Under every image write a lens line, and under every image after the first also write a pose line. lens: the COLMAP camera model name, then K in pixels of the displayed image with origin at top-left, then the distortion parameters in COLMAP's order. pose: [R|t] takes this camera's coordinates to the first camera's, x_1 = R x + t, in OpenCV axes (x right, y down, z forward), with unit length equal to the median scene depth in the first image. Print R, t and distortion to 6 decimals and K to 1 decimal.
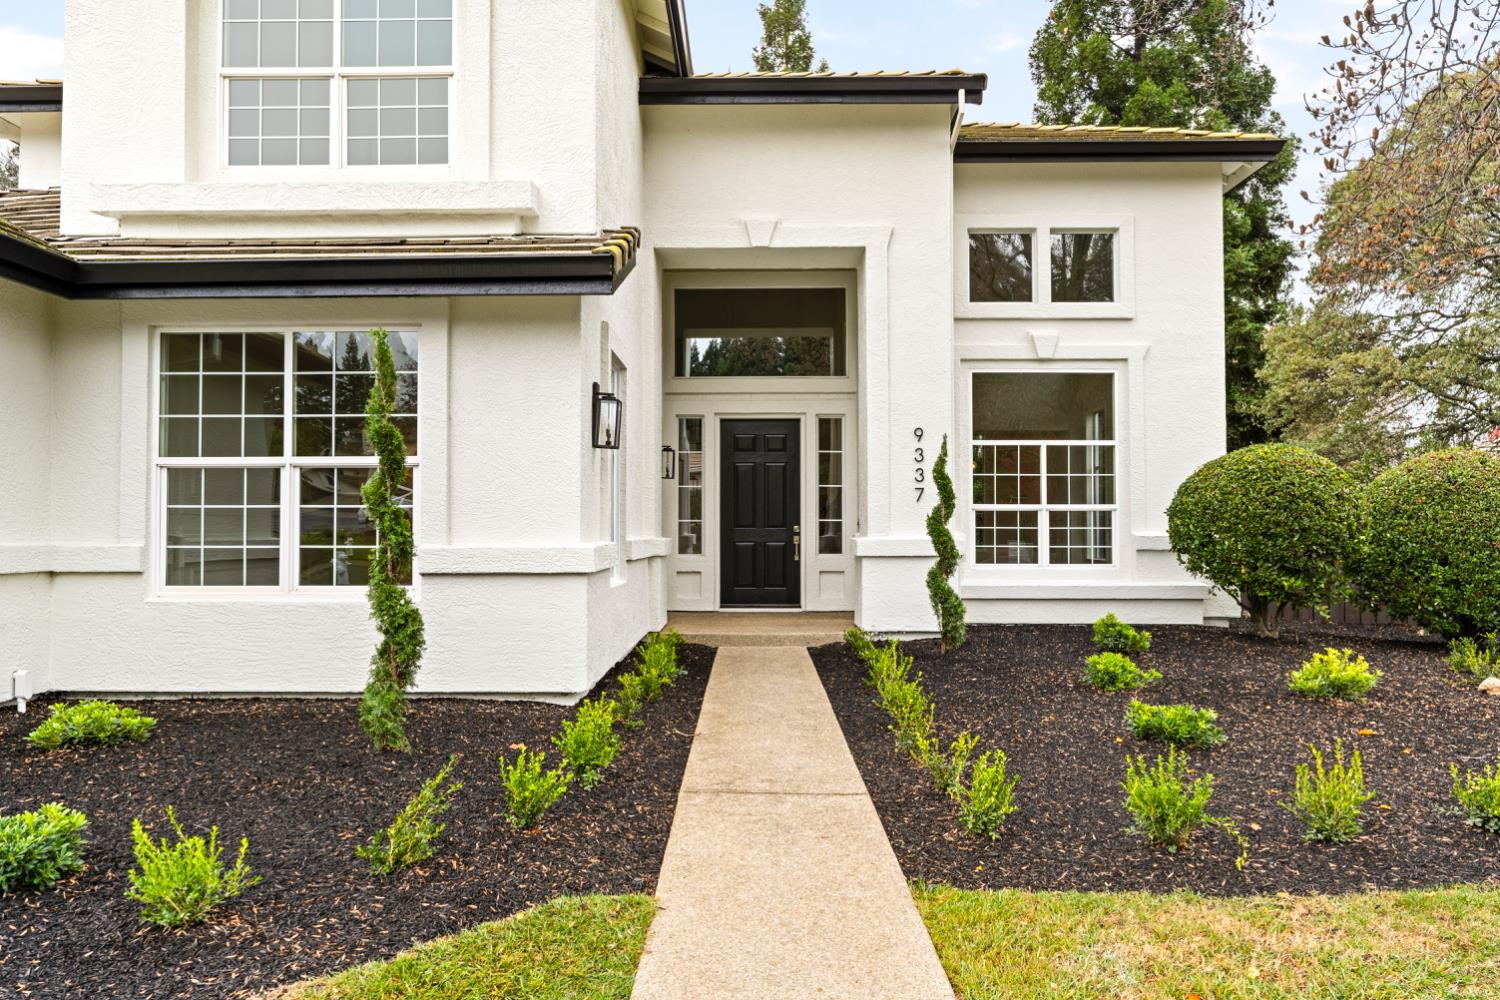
lens RADIAL K [[1009.8, 0, 750.0], [0, 1009.8, 500.0], [0, 0, 1]] dist [-0.002243, 0.004468]
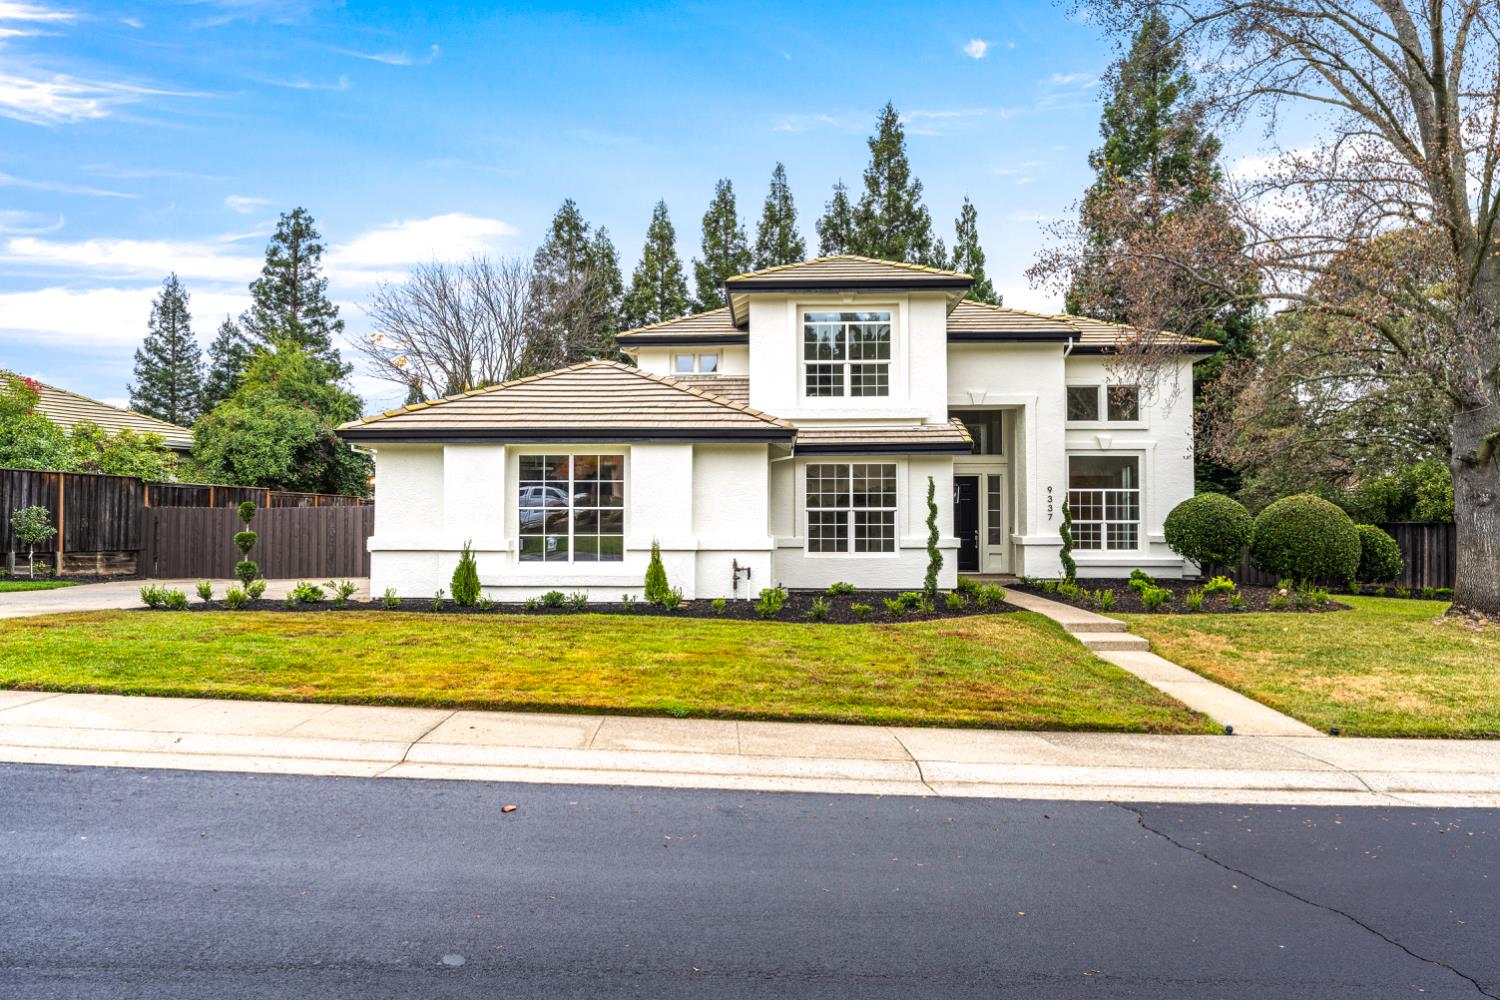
lens RADIAL K [[1009.8, 0, 750.0], [0, 1009.8, 500.0], [0, 0, 1]] dist [-0.002243, 0.004468]
pose [[0.999817, 0.000120, -0.019119, -0.422465], [-0.000150, 0.999999, -0.001550, -0.036462], [0.019118, 0.001553, 0.999816, -1.155424]]
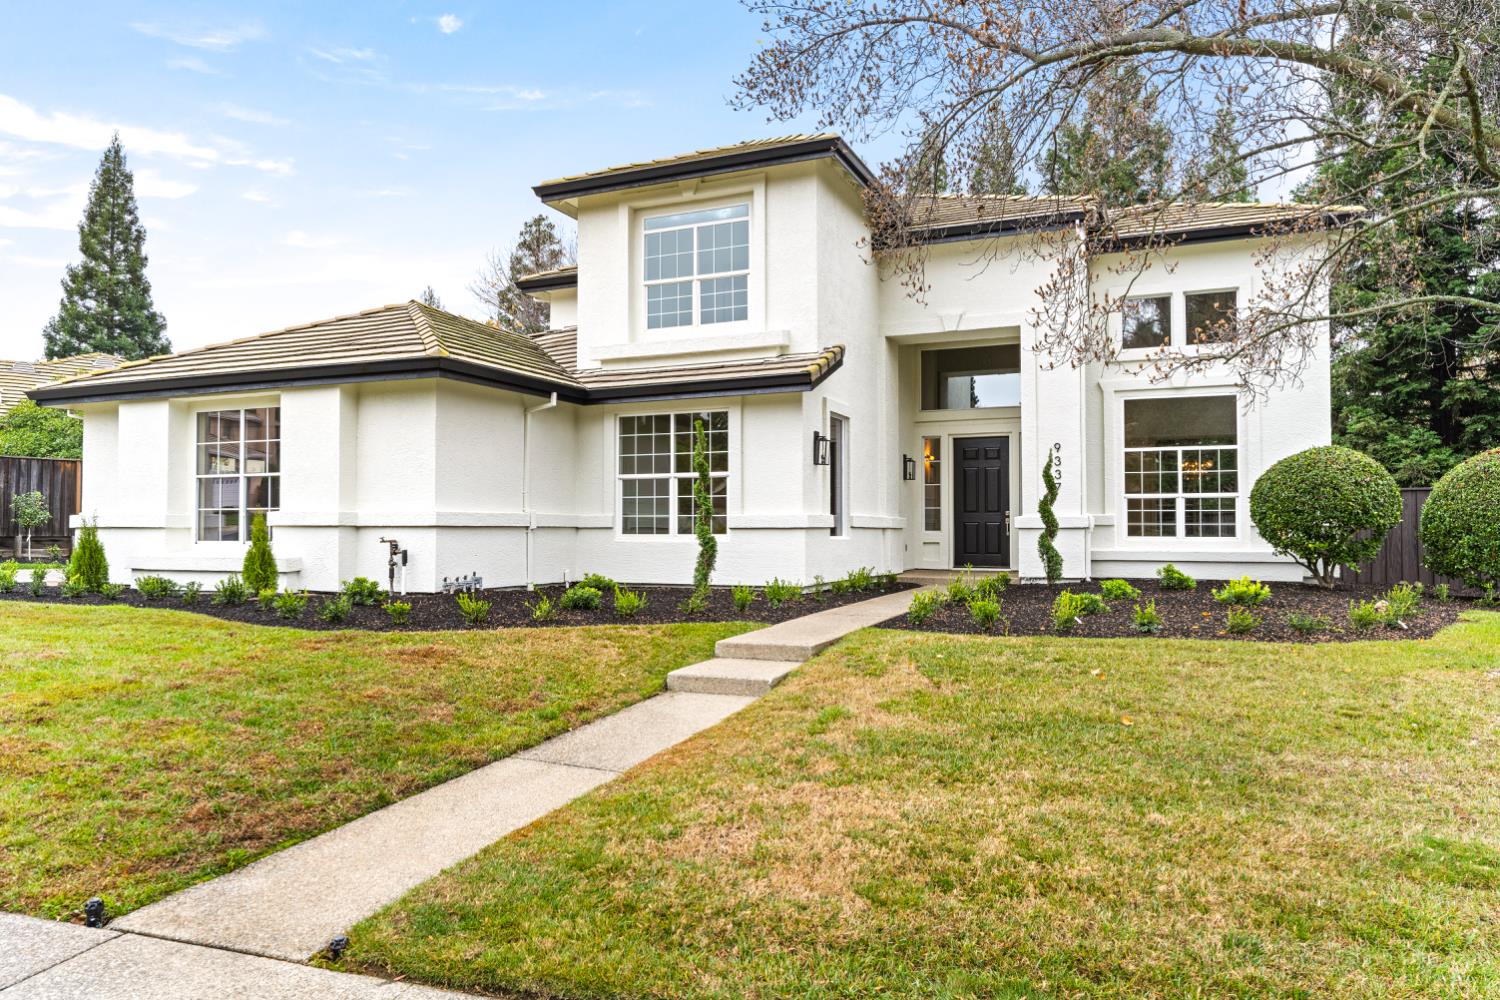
lens RADIAL K [[1009.8, 0, 750.0], [0, 1009.8, 500.0], [0, 0, 1]] dist [-0.002243, 0.004468]
pose [[0.921922, -0.011015, -0.387220, 0.310507], [0.010208, 0.999939, -0.004140, 0.014443], [0.387242, -0.000136, 0.921978, -0.539221]]
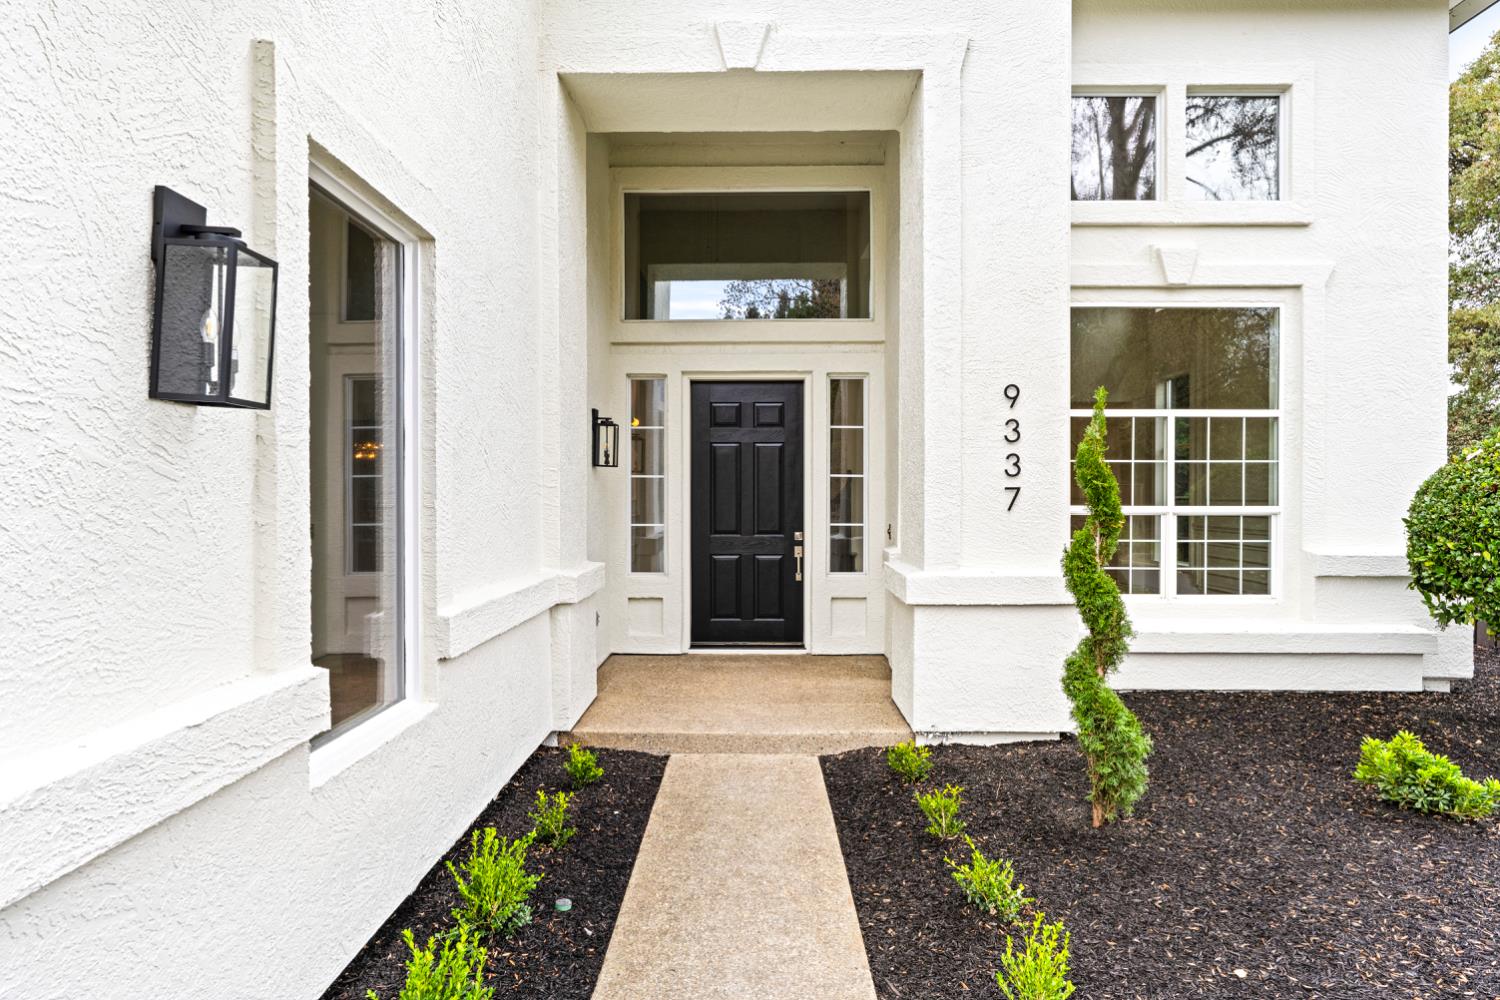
lens RADIAL K [[843.8, 0, 750.0], [0, 843.8, 500.0], [0, 0, 1]] dist [0.000837, -0.000042]
pose [[0.999998, 0.000240, -0.002178, 0.015819], [-0.000165, 0.999397, 0.034713, -0.020466], [0.002185, -0.034713, 0.999395, 0.483017]]
